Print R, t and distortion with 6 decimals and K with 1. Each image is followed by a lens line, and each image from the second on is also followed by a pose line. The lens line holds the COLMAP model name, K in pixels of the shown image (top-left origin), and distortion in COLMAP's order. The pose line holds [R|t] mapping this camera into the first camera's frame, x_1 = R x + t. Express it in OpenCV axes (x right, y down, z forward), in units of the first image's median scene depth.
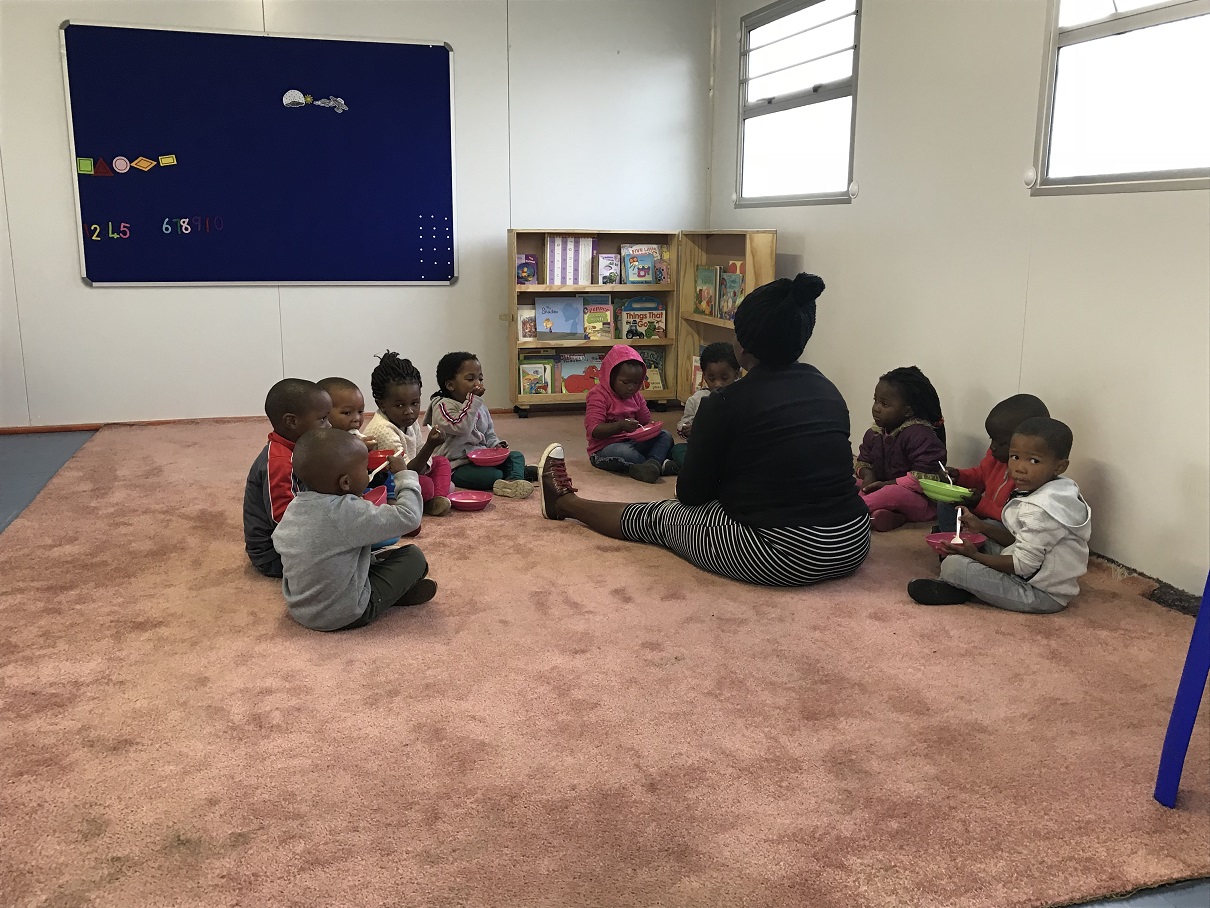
lens RADIAL K [[1110.1, 0, 605.0], [0, 1110.1, 454.0], [0, 0, 1]] dist [0.013228, -0.000810]
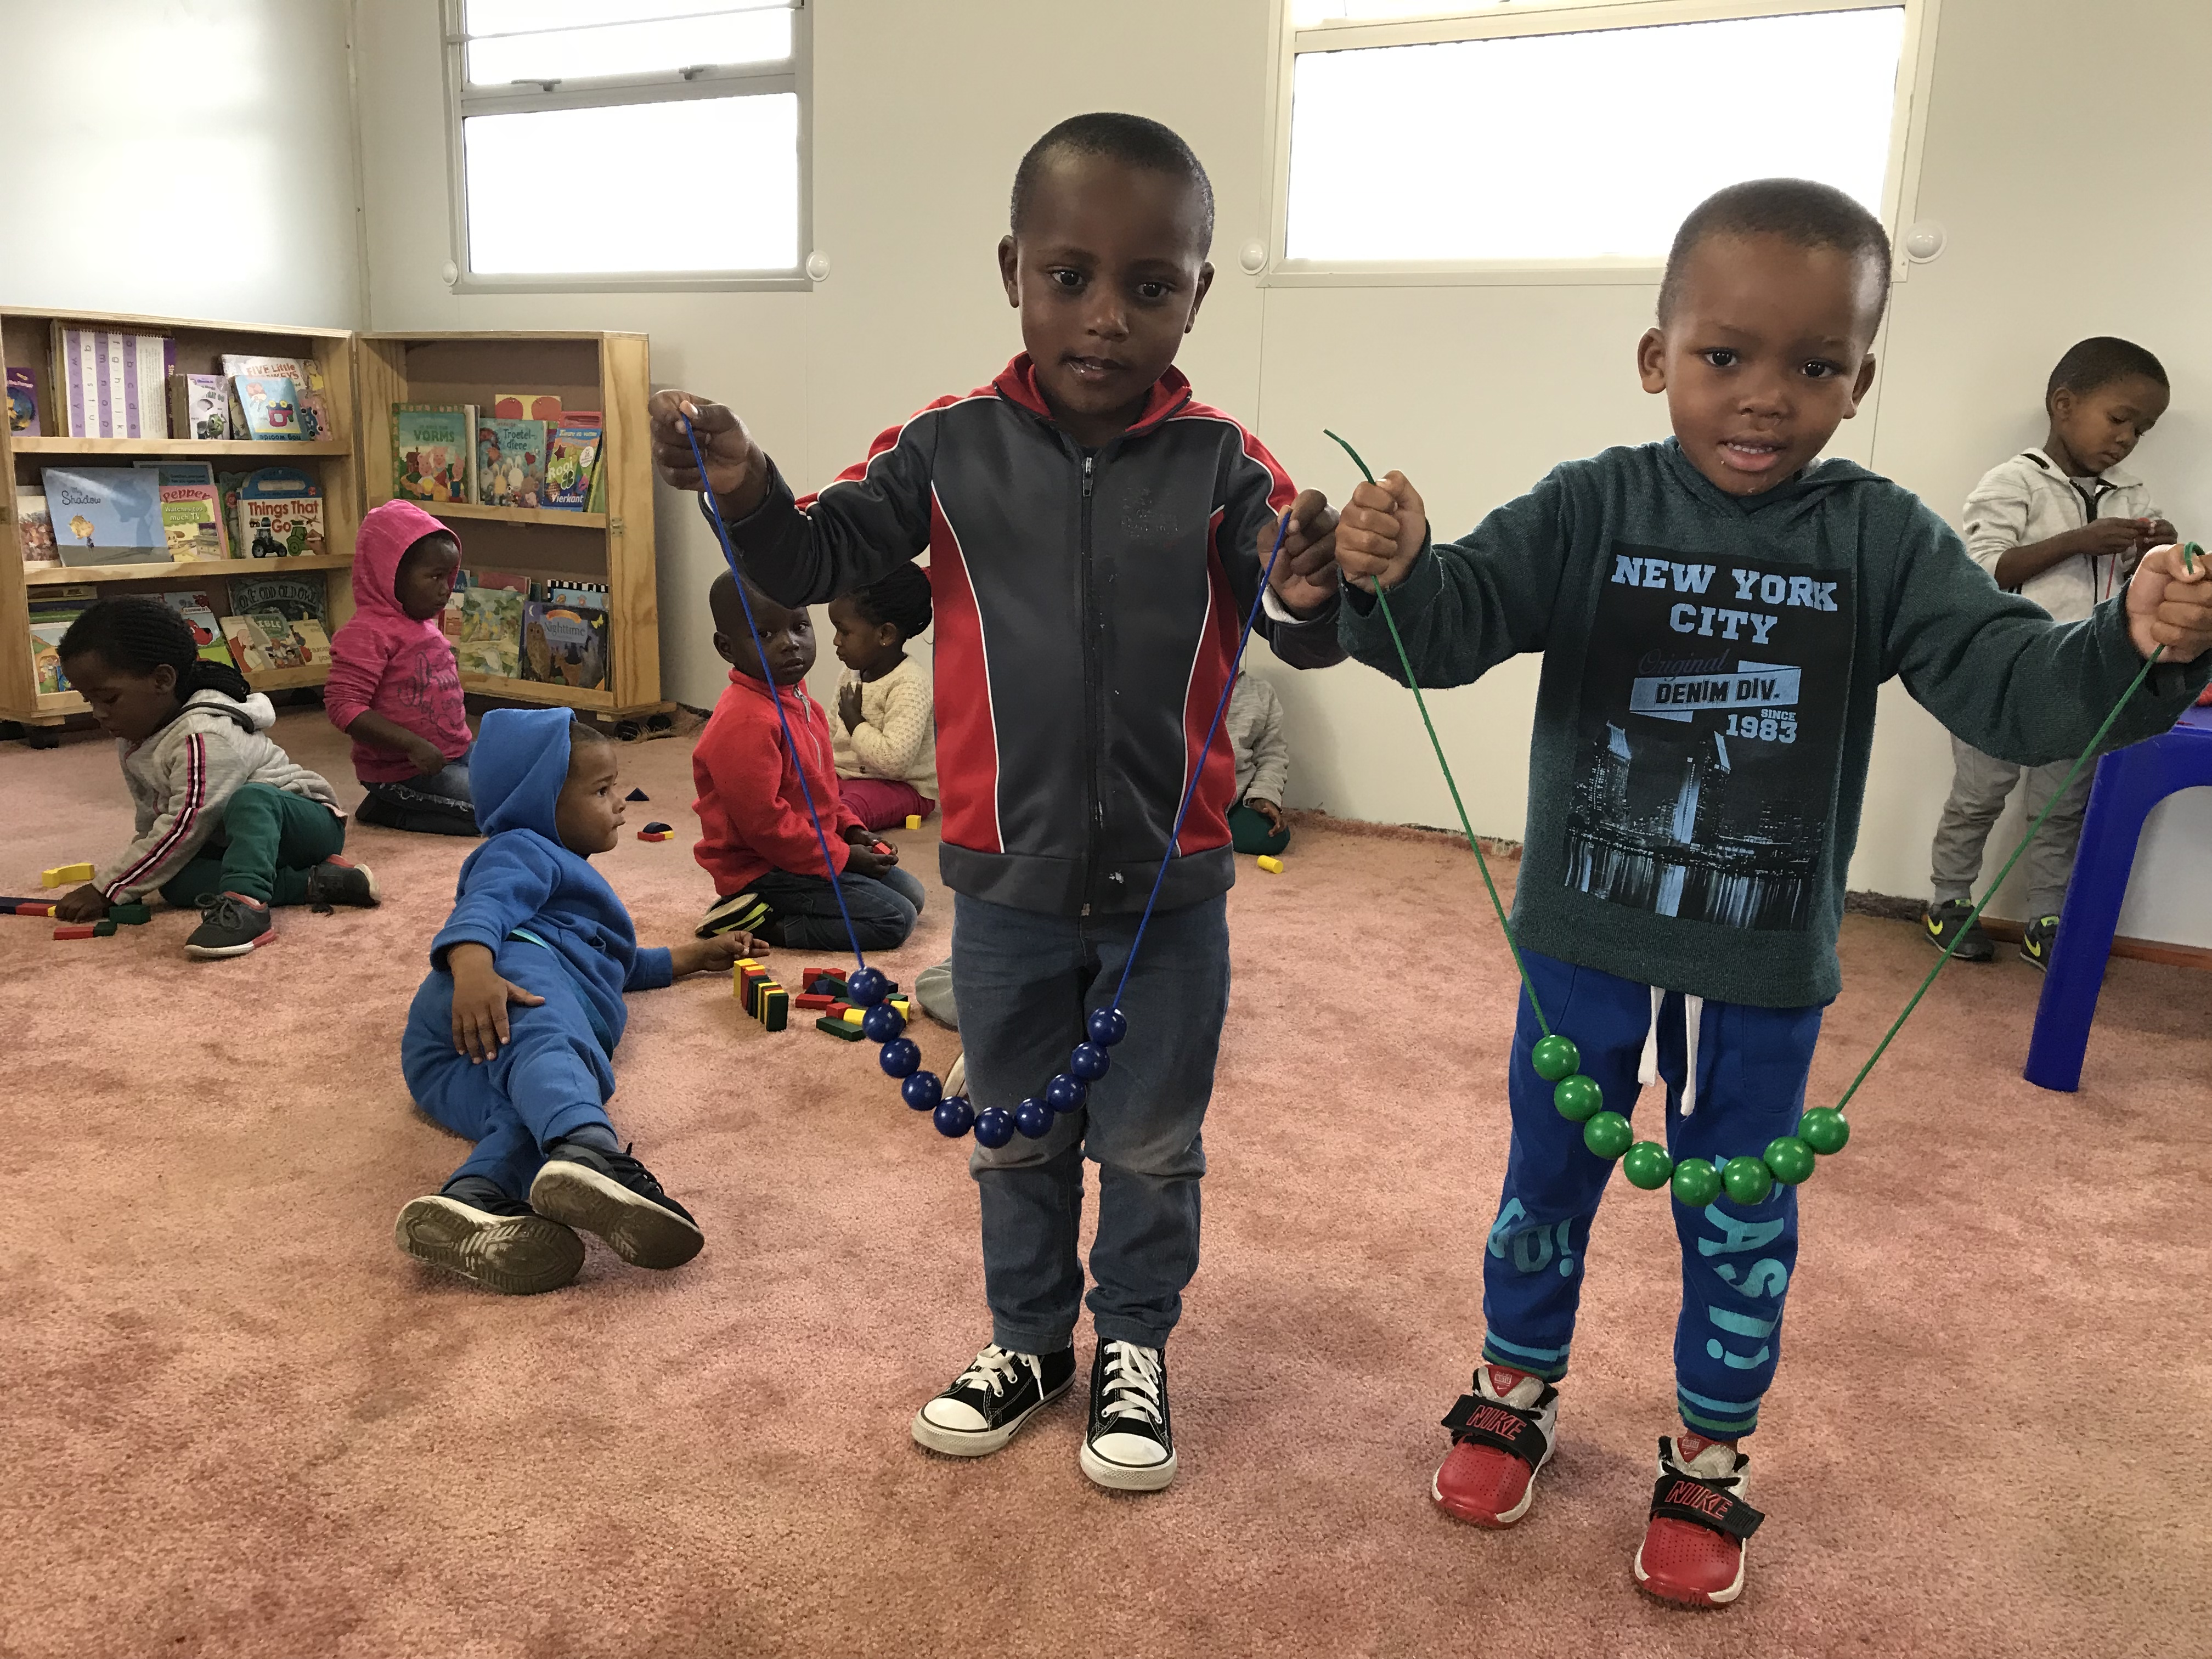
lens RADIAL K [[1834.5, 0, 1106.0], [0, 1834.5, 829.5], [0, 0, 1]] dist [0.003211, -0.003694]
pose [[0.714844, -0.130441, 0.687010, -0.277585], [0.110212, 0.991185, 0.073517, -0.007037], [-0.690544, 0.023163, 0.722920, 0.193281]]
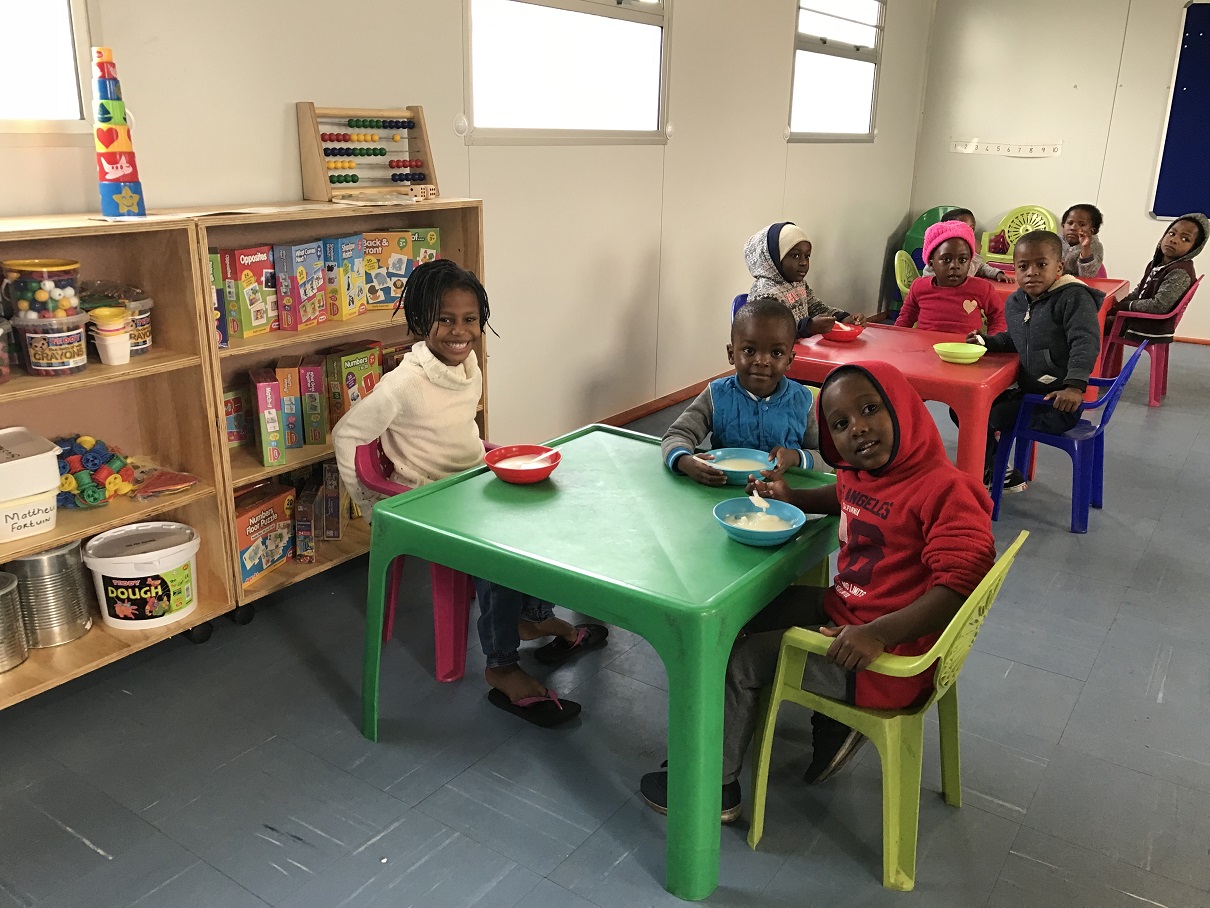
lens RADIAL K [[1003.5, 0, 605.0], [0, 1003.5, 454.0], [0, 0, 1]] dist [0.003211, -0.003694]
pose [[-0.659277, -0.216529, 0.720048, -0.428878], [0.160471, 0.895055, 0.416084, -0.367039], [-0.734577, 0.389861, -0.555342, 1.679989]]
